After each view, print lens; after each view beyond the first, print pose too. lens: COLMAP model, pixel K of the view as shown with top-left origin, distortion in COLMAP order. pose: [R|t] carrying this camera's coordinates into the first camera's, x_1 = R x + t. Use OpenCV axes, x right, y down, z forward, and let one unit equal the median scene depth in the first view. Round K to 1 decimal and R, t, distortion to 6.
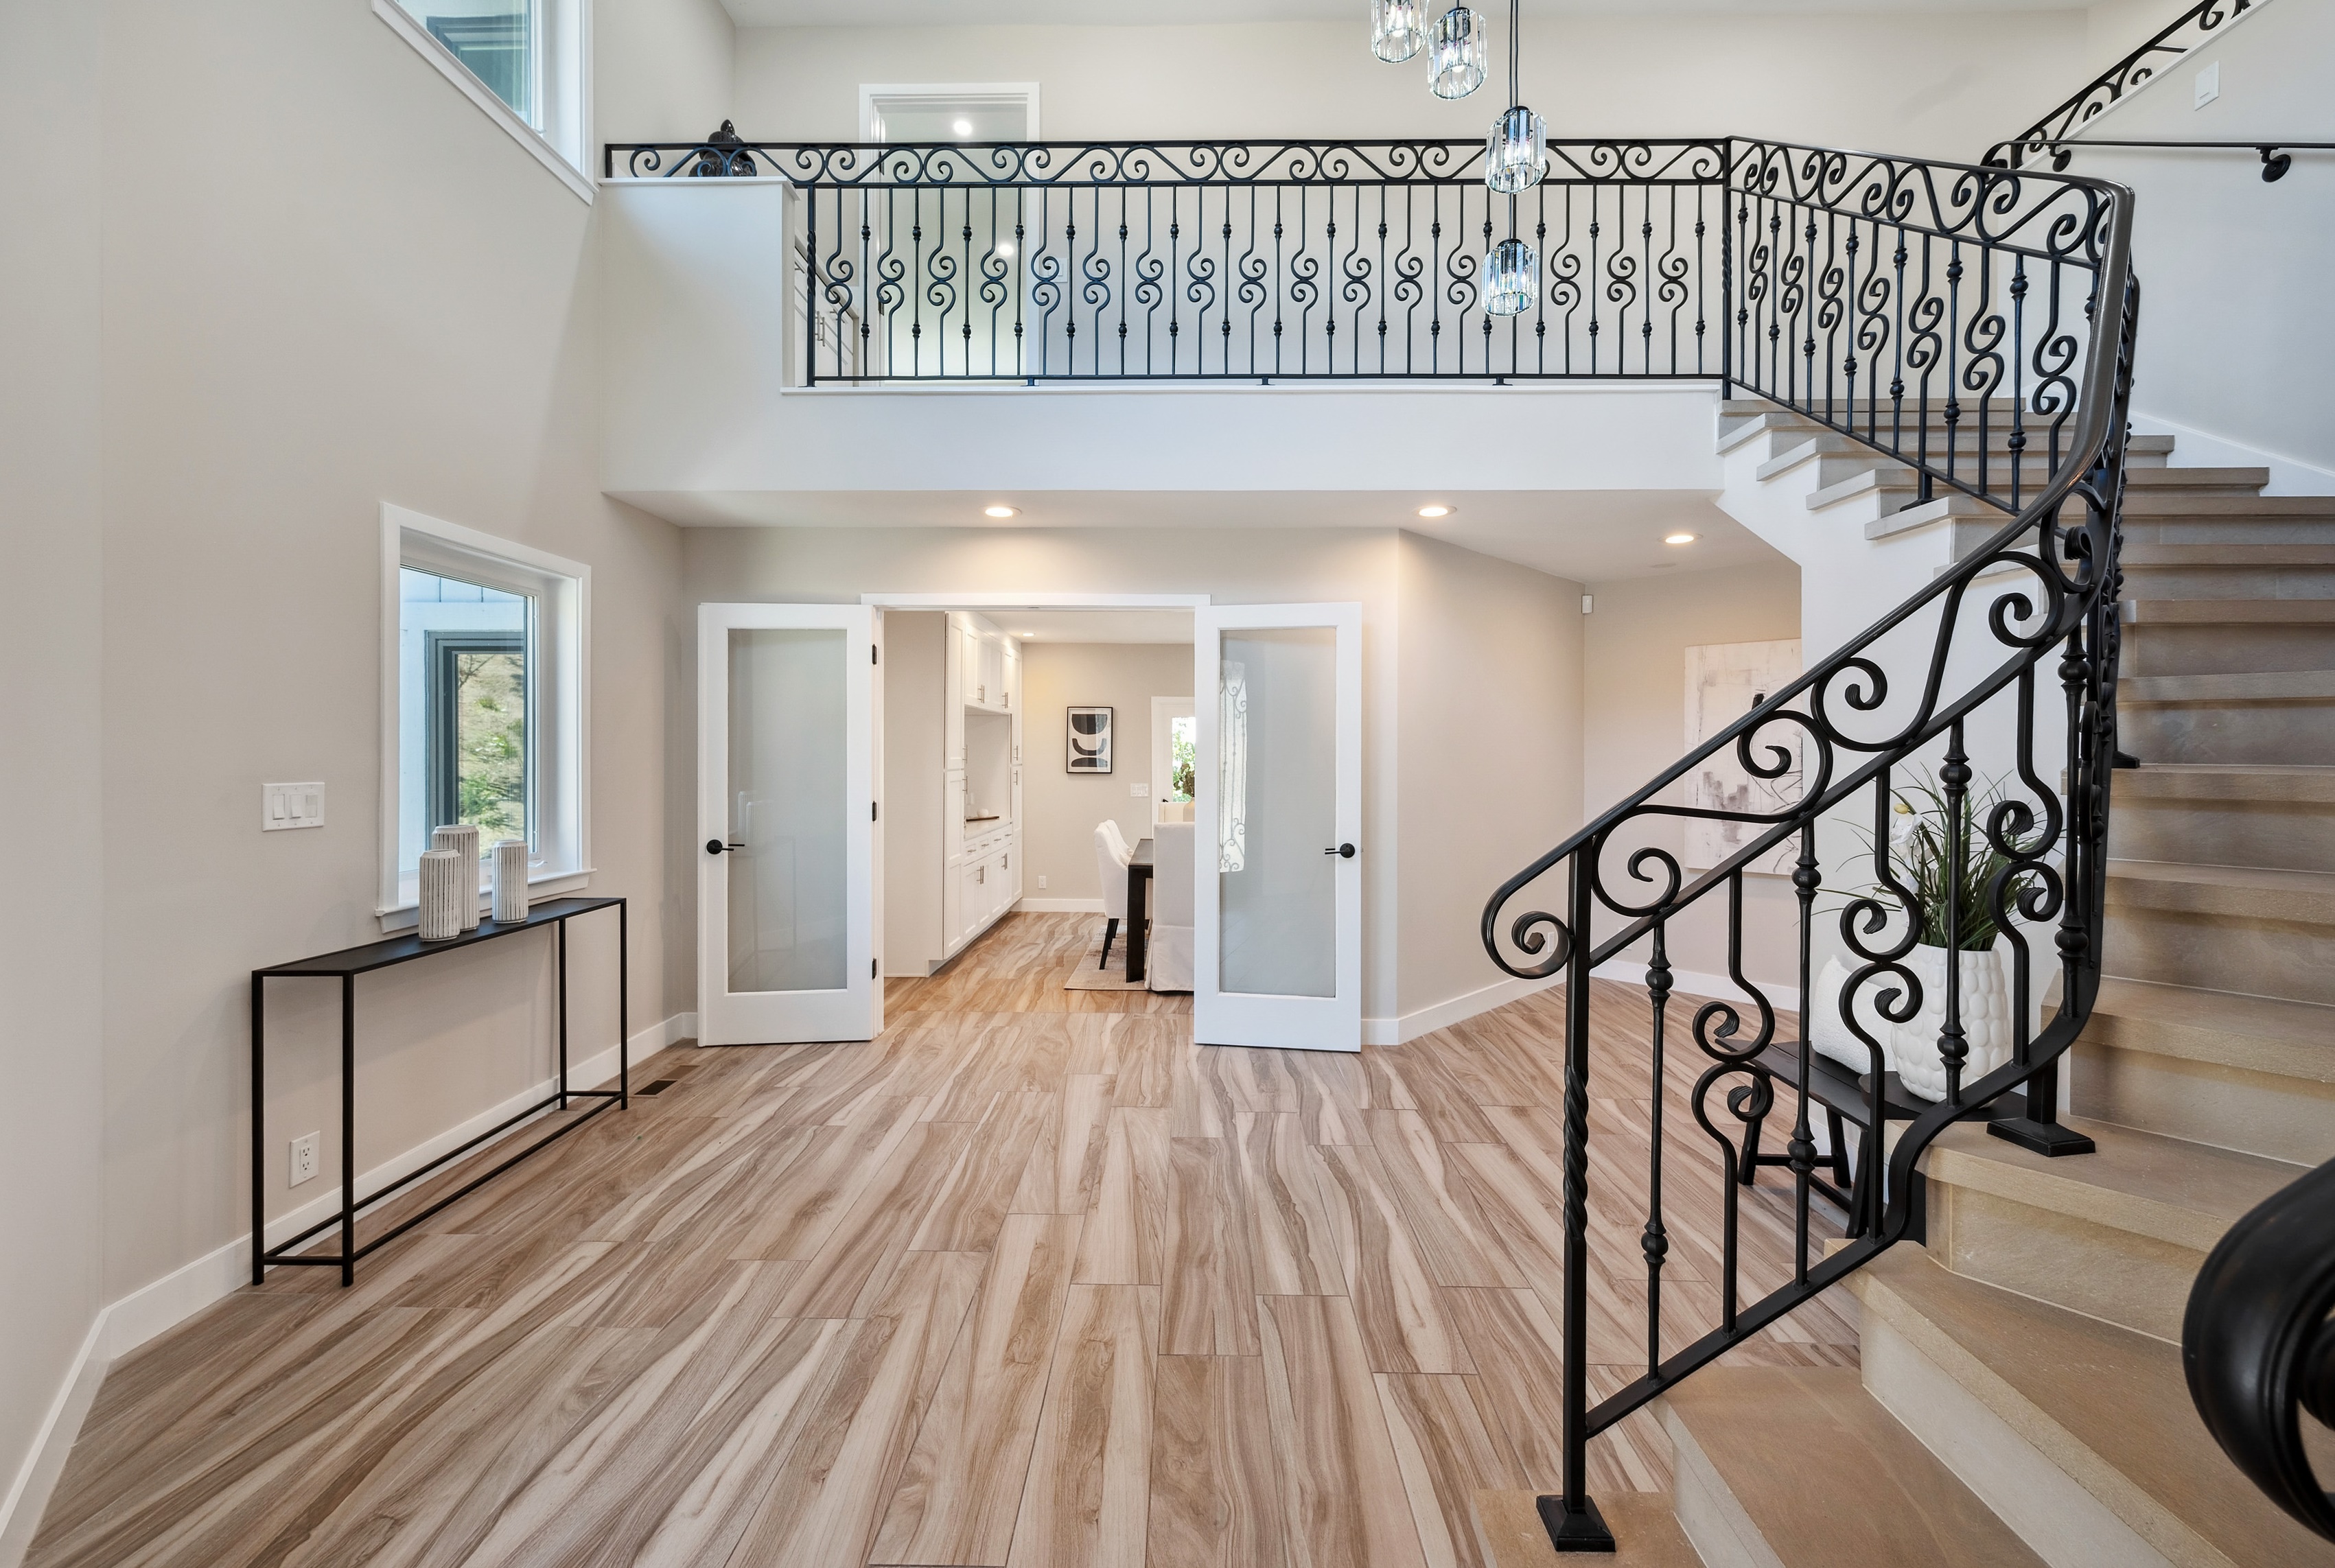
lens RADIAL K [[959.6, 0, 1178.2], [0, 959.6, 760.6], [0, 0, 1]] dist [-0.007593, 0.000352]
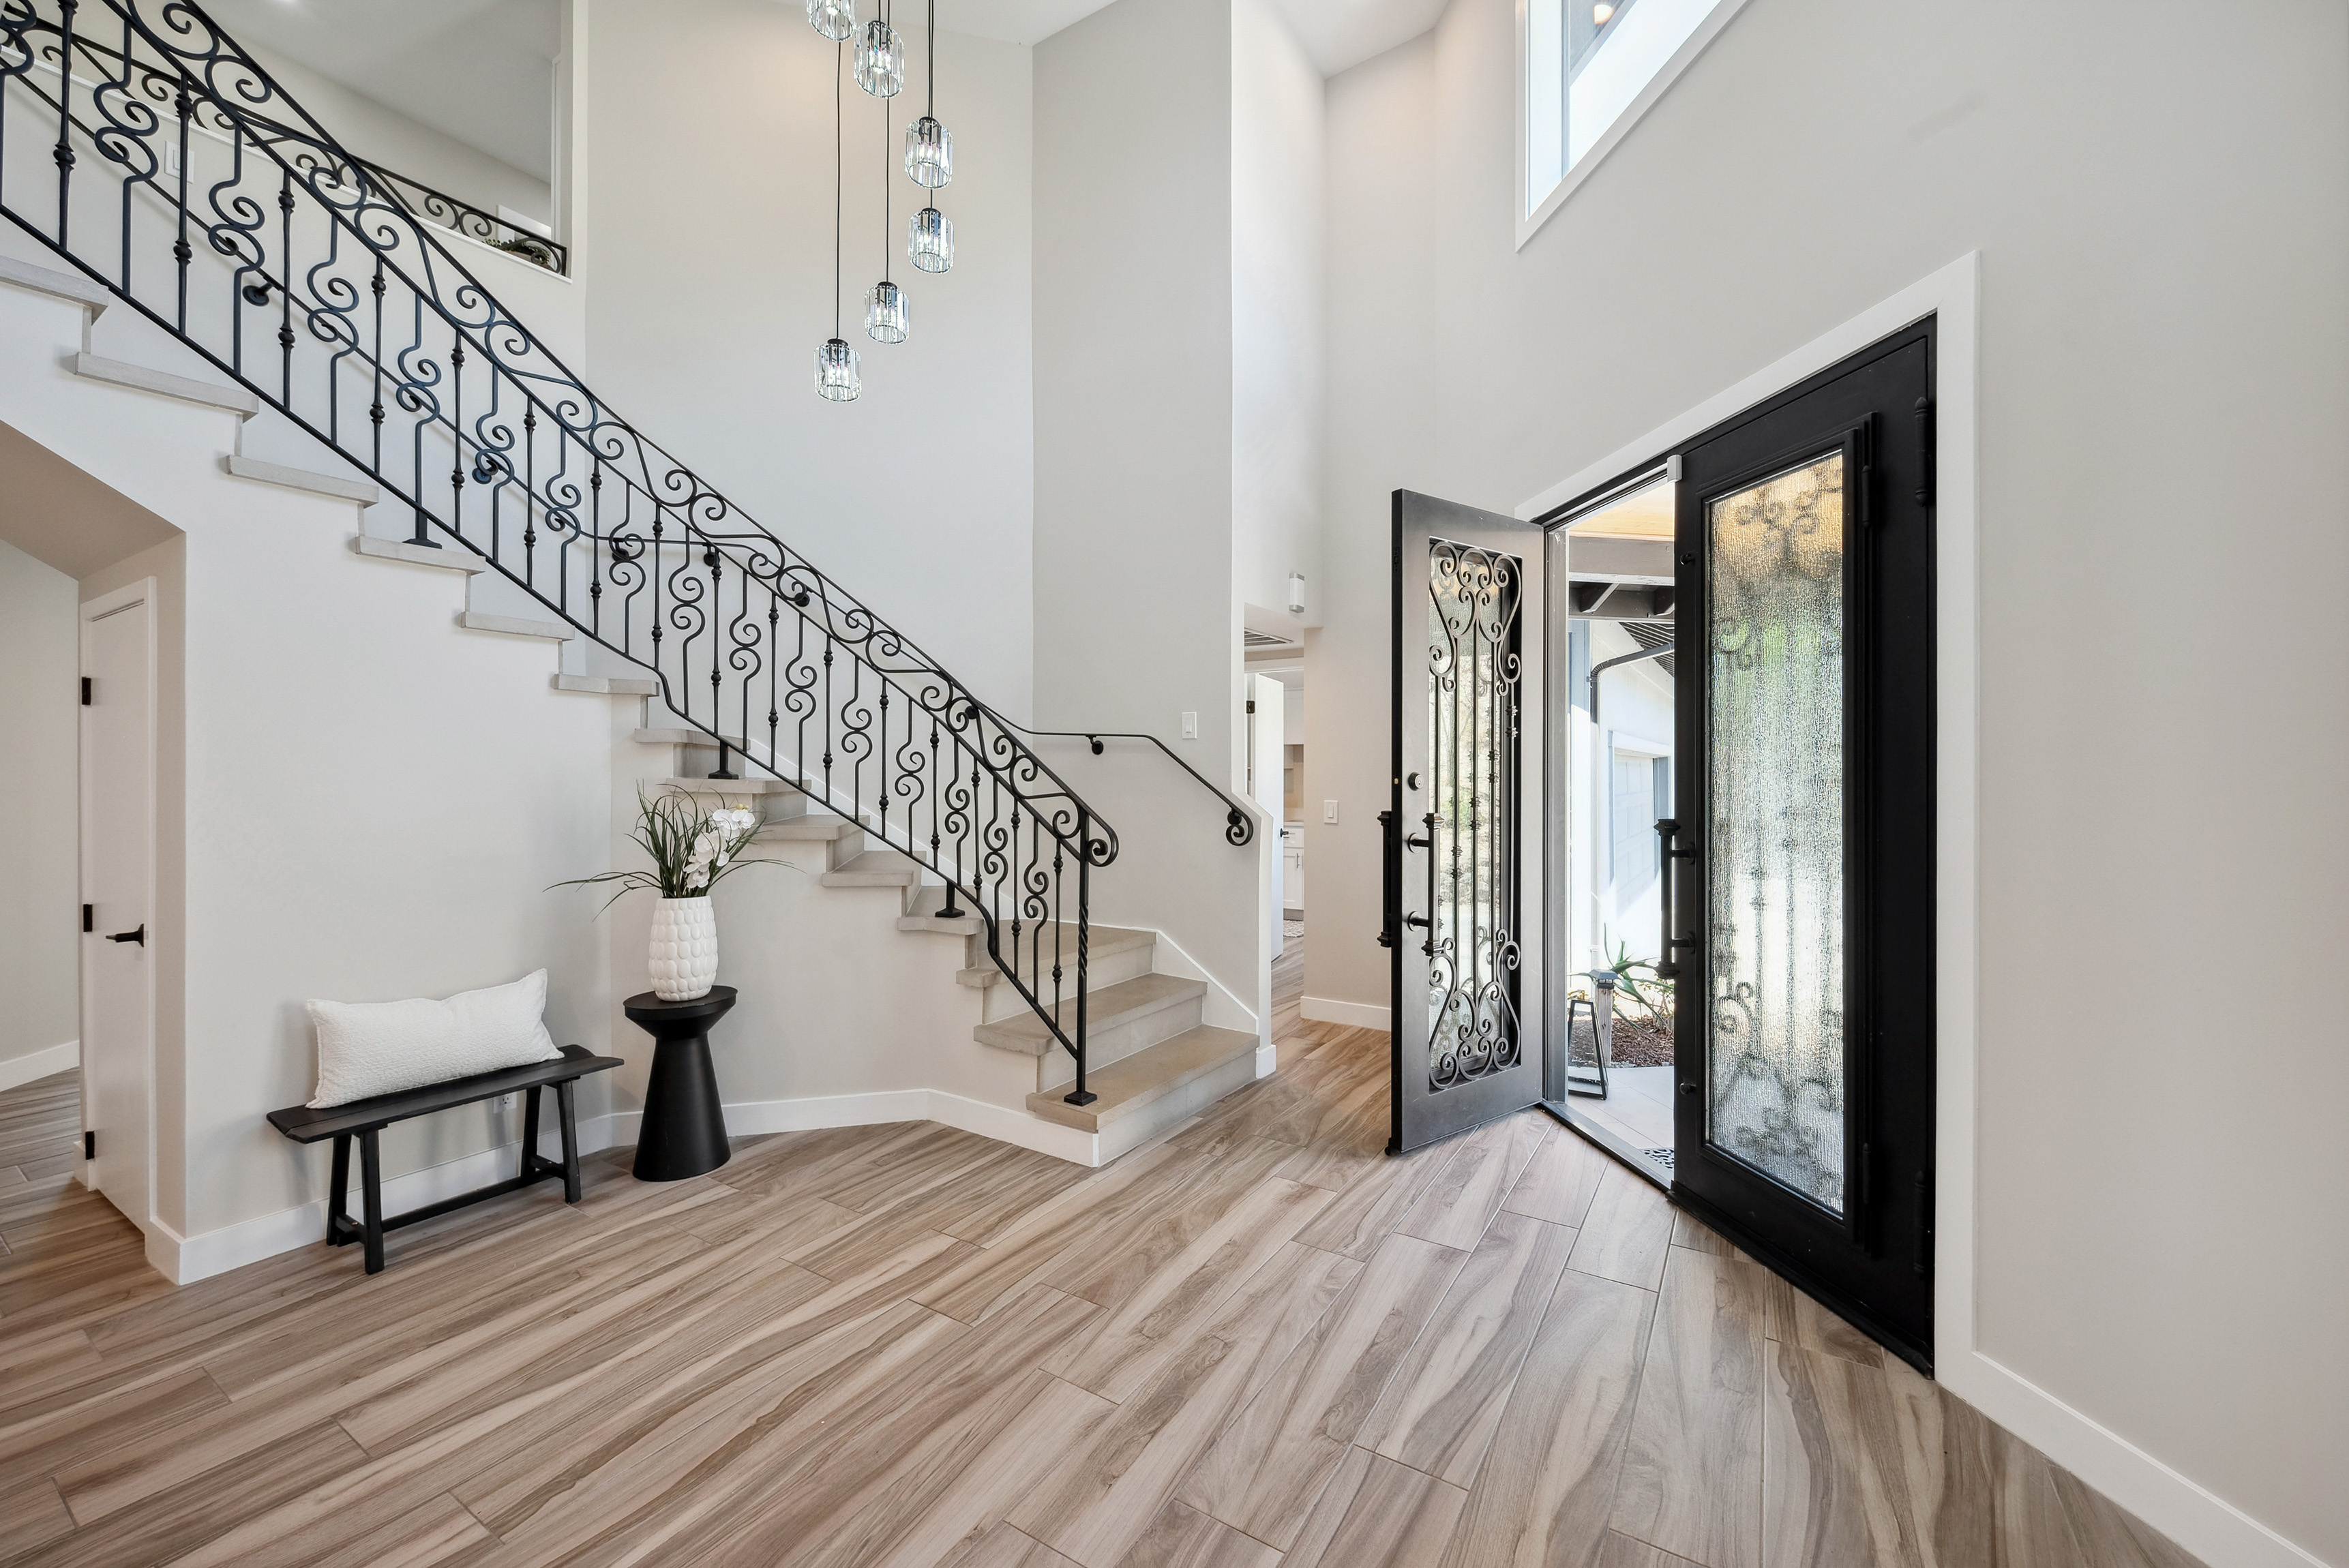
lens RADIAL K [[965.3, 0, 1181.4], [0, 965.3, 771.5], [0, 0, 1]] dist [-0.007593, 0.000352]
pose [[-0.860382, -0.002562, 0.509644, -0.634048], [0.005166, 0.999892, 0.013749, -0.024129], [-0.509624, 0.014462, -0.860276, 1.820107]]
